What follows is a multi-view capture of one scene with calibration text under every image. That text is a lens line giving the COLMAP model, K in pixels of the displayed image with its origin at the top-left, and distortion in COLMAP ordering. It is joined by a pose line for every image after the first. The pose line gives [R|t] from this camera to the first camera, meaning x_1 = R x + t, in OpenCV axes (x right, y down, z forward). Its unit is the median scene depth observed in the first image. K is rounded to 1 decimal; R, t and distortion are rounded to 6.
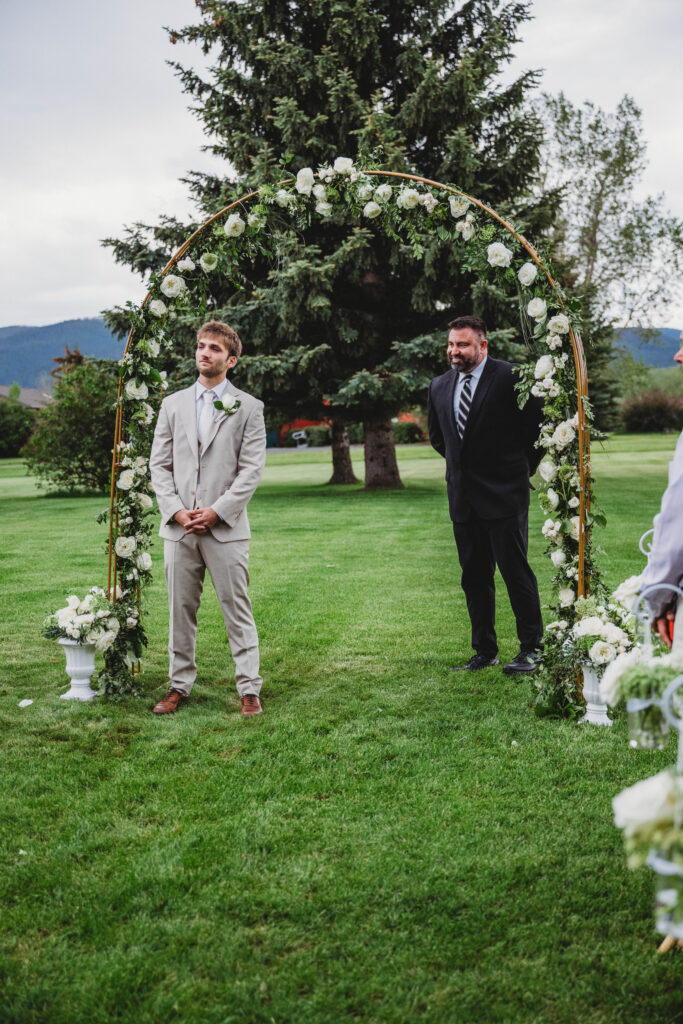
lens RADIAL K [[1320.4, 0, 341.5], [0, 1320.4, 512.0], [0, 0, 1]] dist [0.004513, -0.023466]
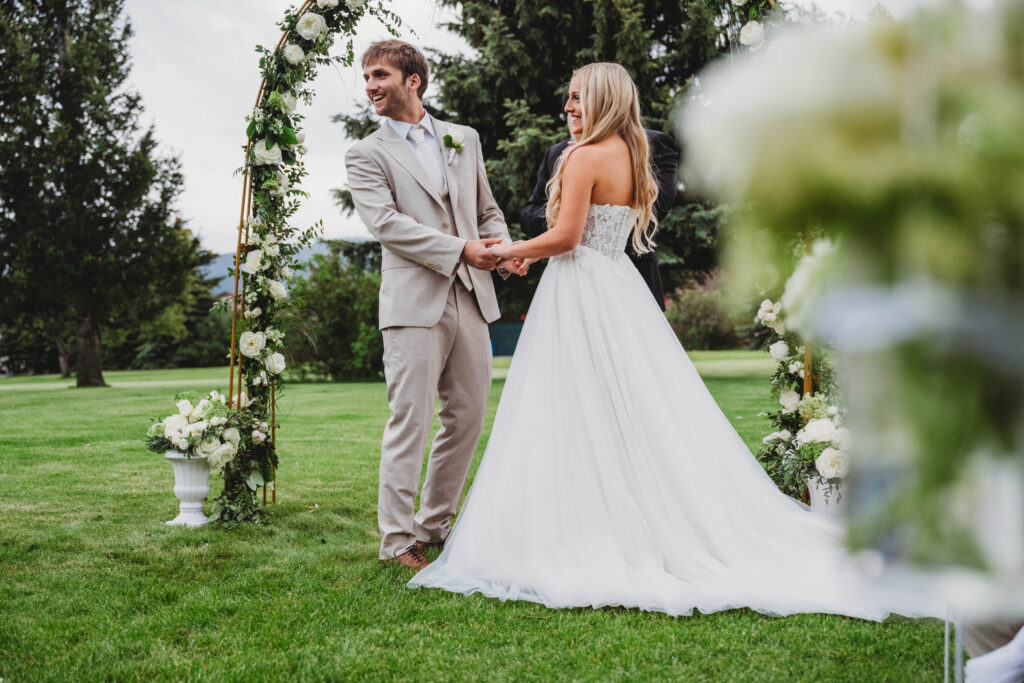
lens RADIAL K [[1320.4, 0, 515.6], [0, 1320.4, 357.9], [0, 0, 1]] dist [0.004513, -0.023466]
pose [[0.998348, 0.009403, -0.056676, 0.045557], [-0.012087, 0.998812, -0.047204, 0.069107], [0.056165, 0.047811, 0.997276, 0.179904]]
